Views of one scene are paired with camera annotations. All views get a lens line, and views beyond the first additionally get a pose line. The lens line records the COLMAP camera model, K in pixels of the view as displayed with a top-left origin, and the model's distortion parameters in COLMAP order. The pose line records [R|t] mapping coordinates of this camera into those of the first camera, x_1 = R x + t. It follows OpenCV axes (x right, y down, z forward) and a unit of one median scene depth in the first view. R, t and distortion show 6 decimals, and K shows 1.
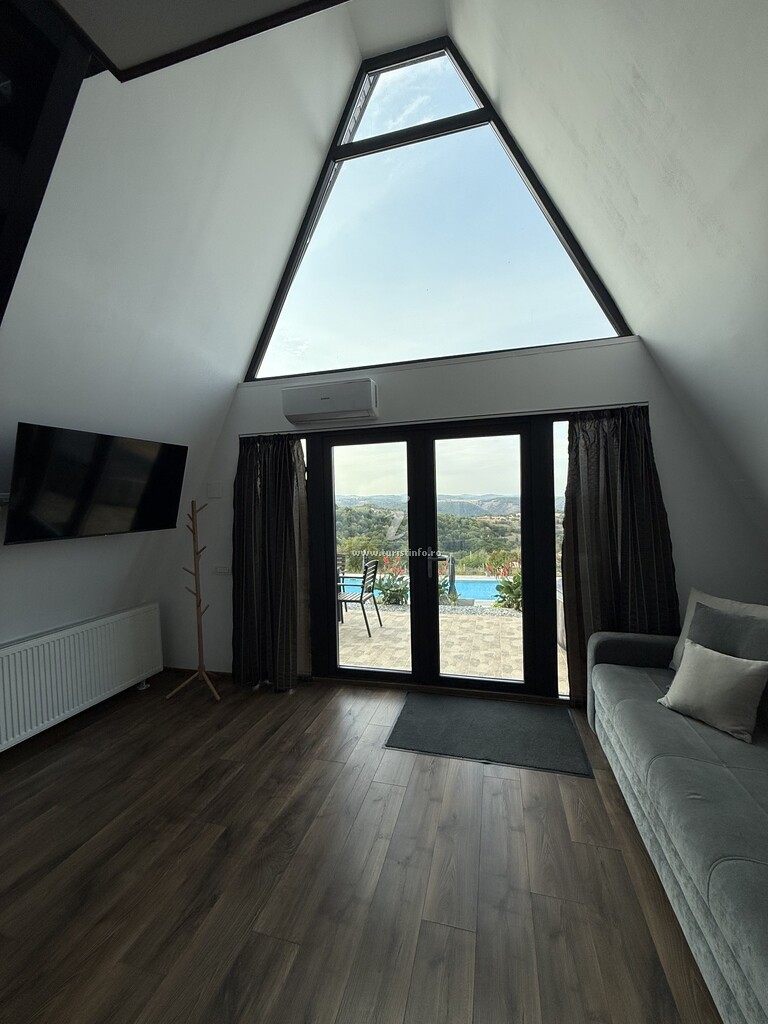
lens RADIAL K [[408.0, 0, 385.1], [0, 408.0, 510.8], [0, 0, 1]] dist [0.001408, 0.000193]
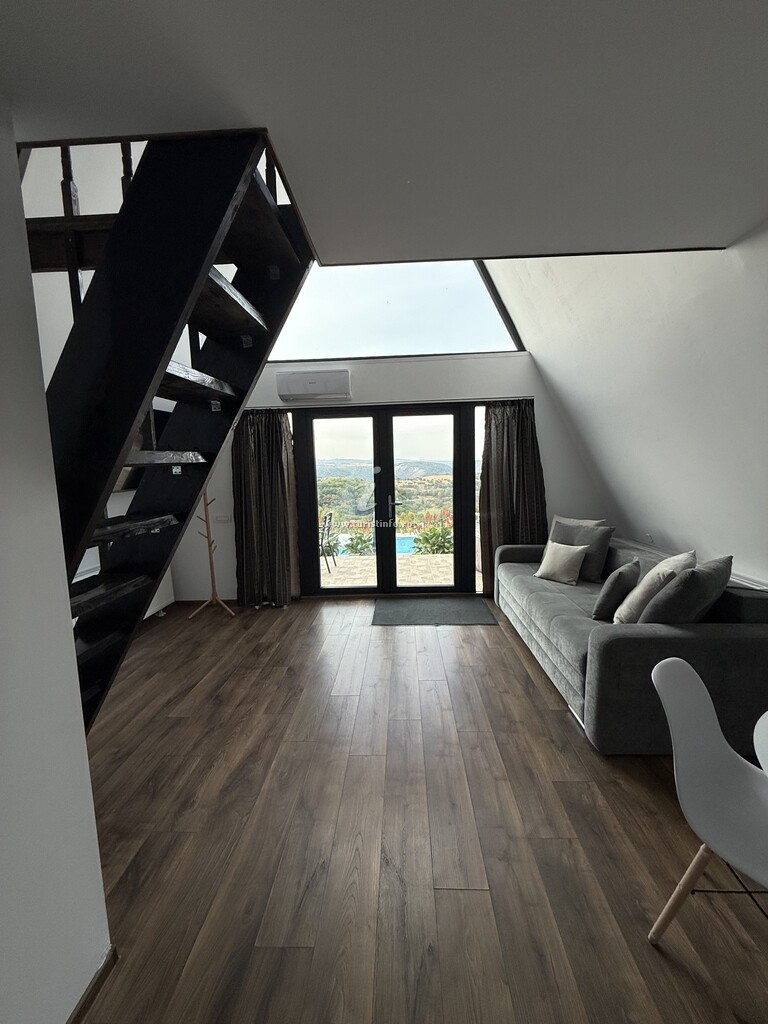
lens RADIAL K [[408.0, 0, 382.9], [0, 408.0, 511.8], [0, 0, 1]] dist [0.001408, 0.000193]
pose [[0.976778, -0.027151, 0.212526, -0.230765], [0.008133, 0.995922, 0.089852, 0.021557], [-0.214098, -0.086037, 0.973016, -0.380278]]
